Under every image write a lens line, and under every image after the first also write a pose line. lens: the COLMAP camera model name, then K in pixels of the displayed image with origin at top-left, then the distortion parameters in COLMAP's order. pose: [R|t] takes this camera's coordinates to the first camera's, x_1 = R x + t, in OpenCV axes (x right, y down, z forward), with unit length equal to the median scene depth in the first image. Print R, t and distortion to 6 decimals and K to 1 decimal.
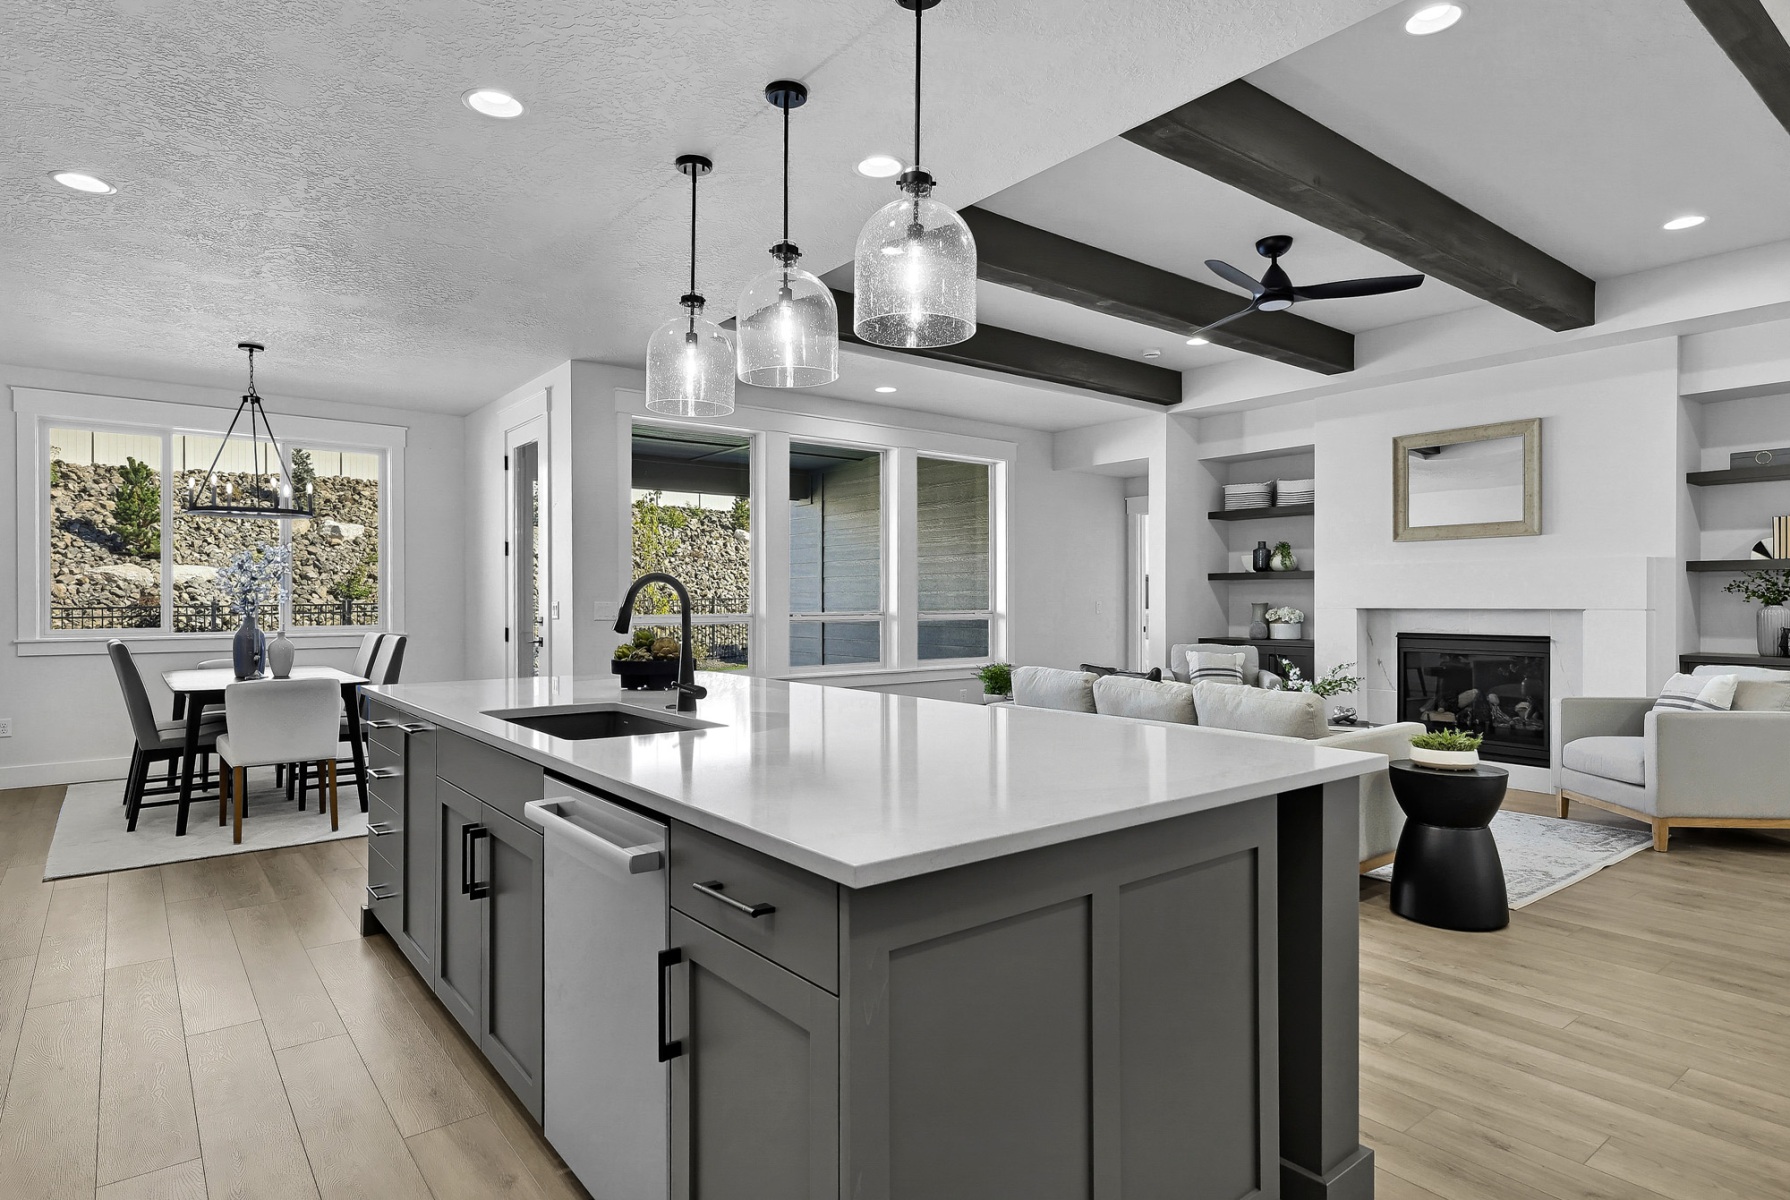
lens RADIAL K [[968.9, 0, 884.1], [0, 968.9, 602.2], [0, 0, 1]] dist [0.015266, -0.002397]
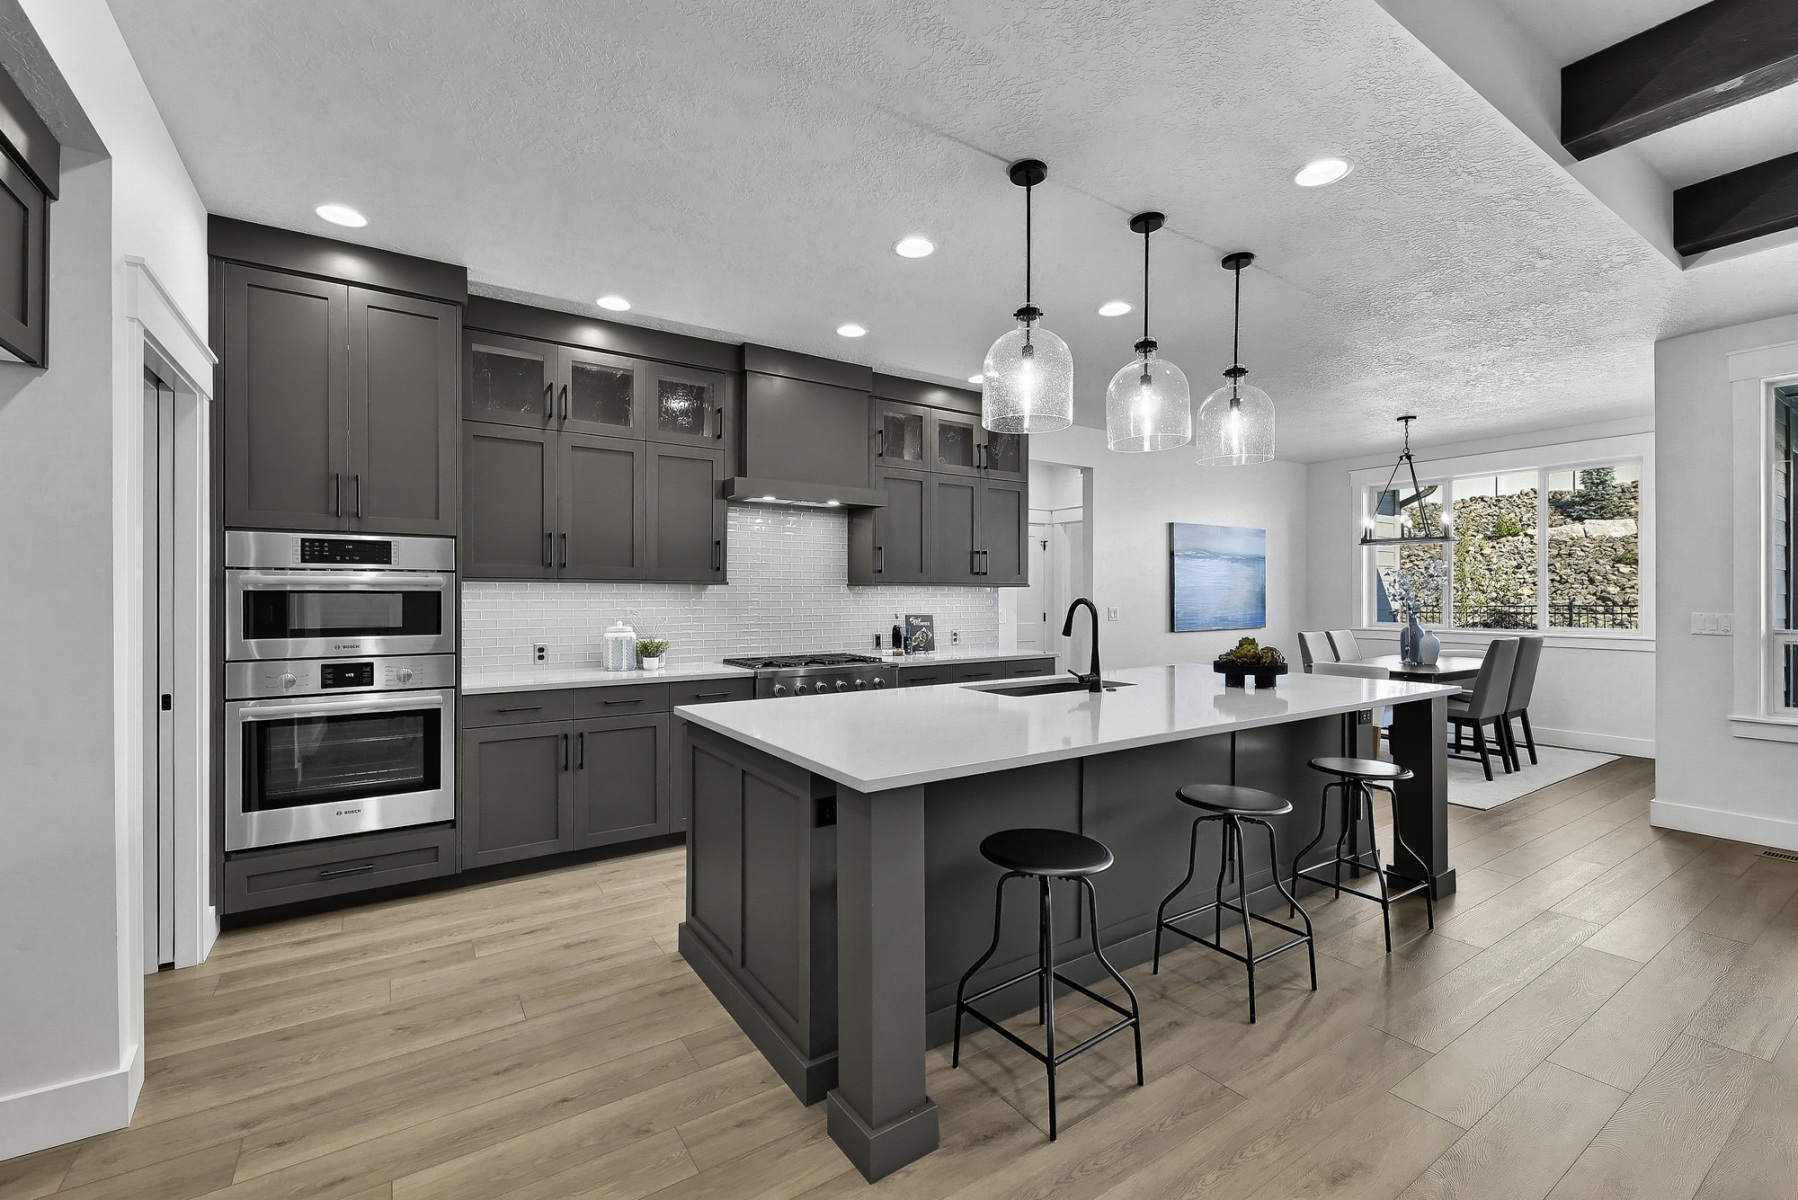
lens RADIAL K [[756.5, 0, 890.3], [0, 756.5, 597.0], [0, 0, 1]] dist [0.015398, -0.006009]
pose [[-0.076998, 0.002376, -0.997028, 0.368921], [-0.000307, 0.999997, 0.002407, -0.013243], [0.997031, 0.000492, -0.076997, 0.296756]]
